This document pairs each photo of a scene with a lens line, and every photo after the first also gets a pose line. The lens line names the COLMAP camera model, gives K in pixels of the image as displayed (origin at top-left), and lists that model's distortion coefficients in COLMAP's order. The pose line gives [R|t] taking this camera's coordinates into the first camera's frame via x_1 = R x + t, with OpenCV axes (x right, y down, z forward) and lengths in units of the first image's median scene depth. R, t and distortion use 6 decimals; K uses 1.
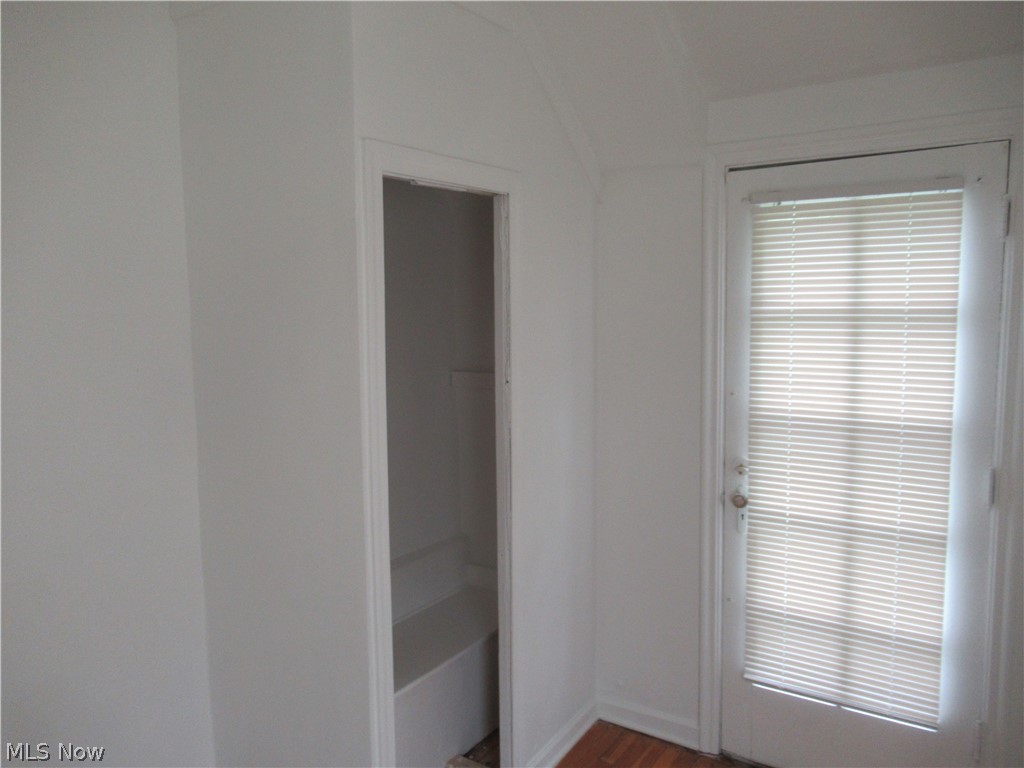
lens RADIAL K [[768.0, 0, 513.0], [0, 768.0, 387.7], [0, 0, 1]] dist [-0.002487, 0.001494]
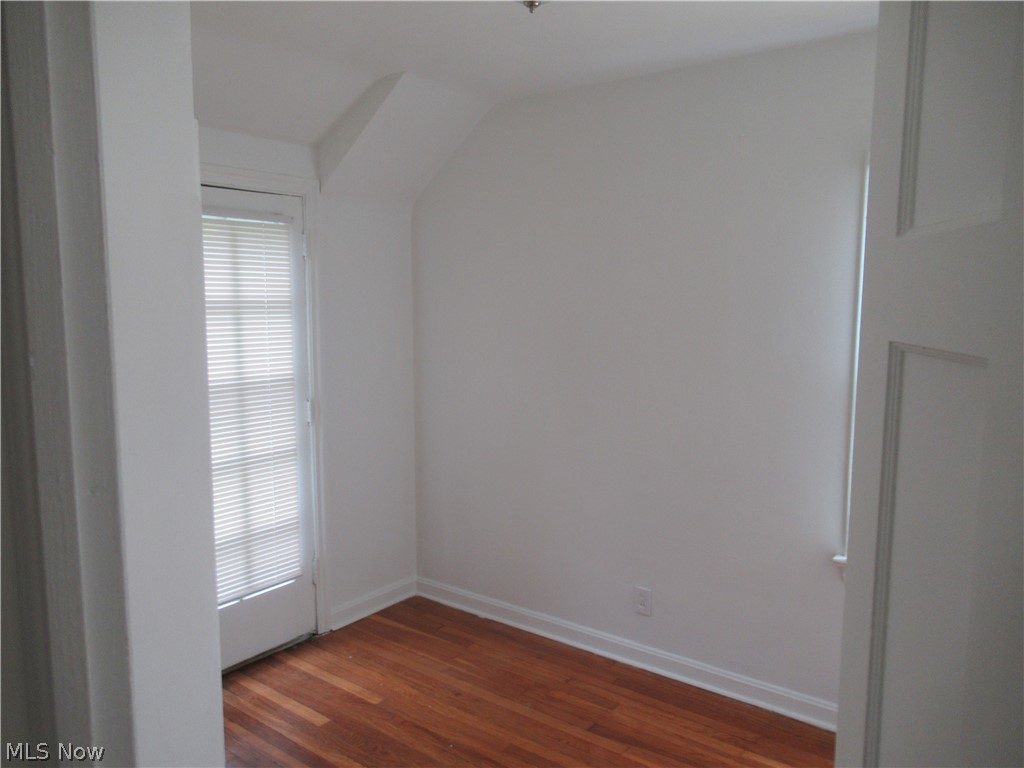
lens RADIAL K [[768.0, 0, 513.0], [0, 768.0, 387.7], [0, 0, 1]] dist [-0.002487, 0.001494]
pose [[0.069018, -0.110038, 0.991528, -0.888137], [0.106975, 0.988984, 0.102310, -0.036428], [-0.991863, 0.099007, 0.080029, 0.421155]]
